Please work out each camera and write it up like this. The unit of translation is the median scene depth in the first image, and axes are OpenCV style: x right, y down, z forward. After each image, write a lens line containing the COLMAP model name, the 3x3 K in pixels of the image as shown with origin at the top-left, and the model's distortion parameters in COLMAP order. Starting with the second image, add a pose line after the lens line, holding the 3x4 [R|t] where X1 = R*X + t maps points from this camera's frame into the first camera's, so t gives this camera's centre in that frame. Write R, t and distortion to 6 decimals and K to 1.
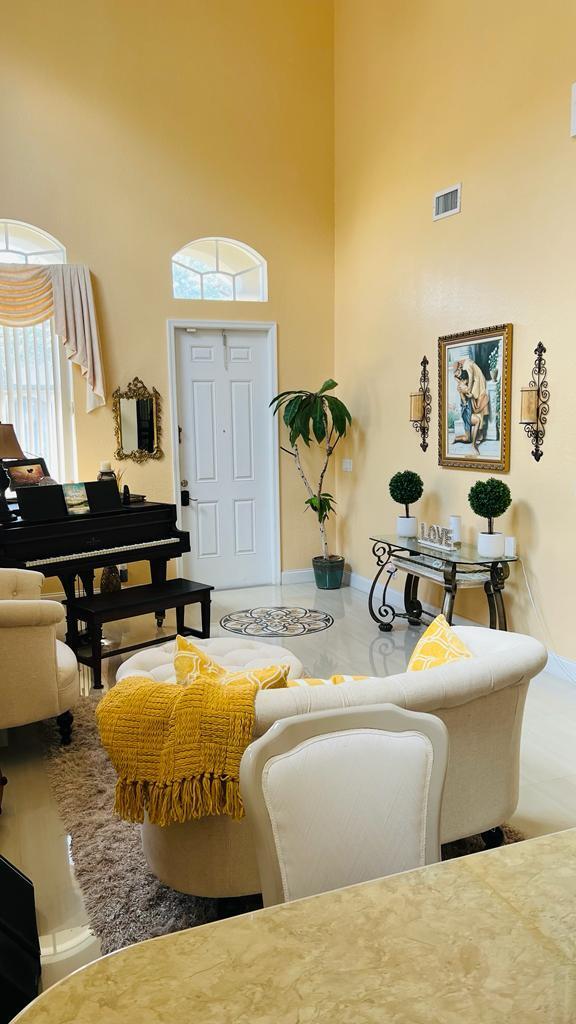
lens RADIAL K [[738.3, 0, 287.9], [0, 738.3, 531.9], [0, 0, 1]] dist [0.007933, -0.002836]
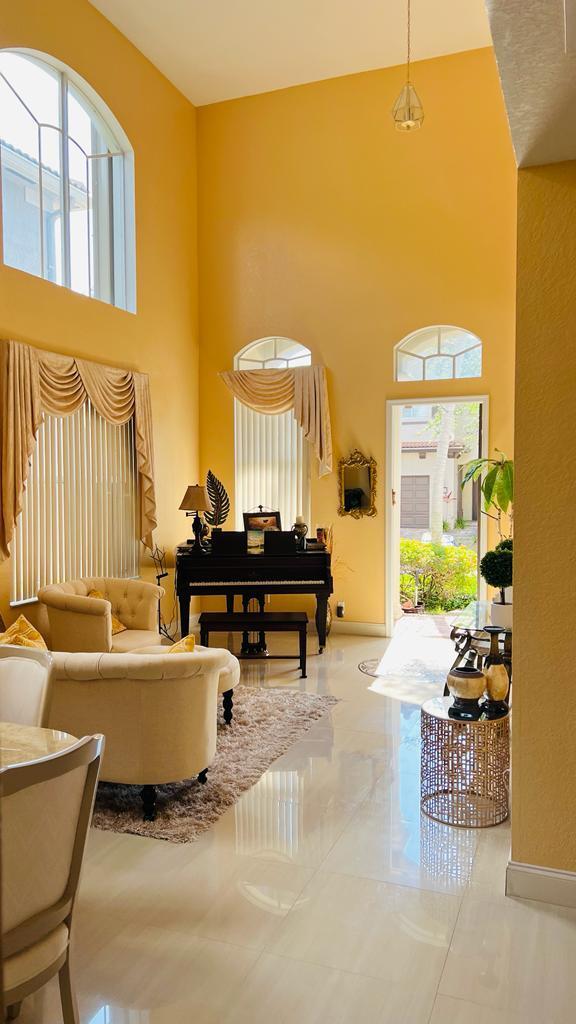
lens RADIAL K [[738.3, 0, 287.9], [0, 738.3, 531.9], [0, 0, 1]] dist [0.007933, -0.002836]
pose [[0.737617, 0.058670, -0.672666, 0.571152], [-0.108562, 0.993562, -0.032386, -0.023543], [0.666435, 0.096914, 0.739237, 0.040793]]
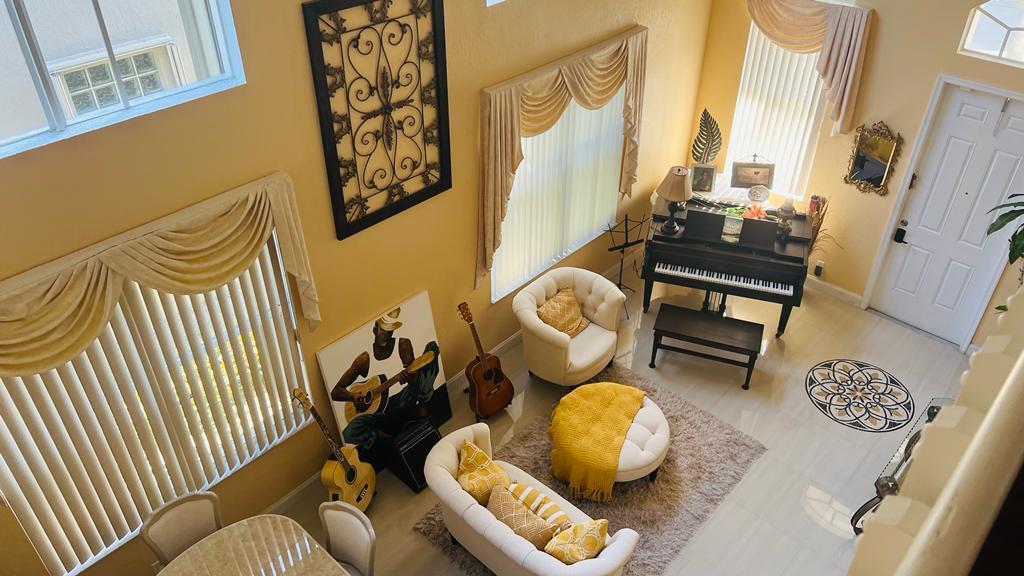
lens RADIAL K [[754.6, 0, 511.4], [0, 754.6, 274.5], [0, 0, 1]] dist [0.010735, -0.030231]
pose [[0.420491, 0.541306, -0.728131, 0.485680], [-0.143547, 0.832112, 0.535709, -0.551636], [0.895869, -0.120740, 0.427599, 0.067066]]
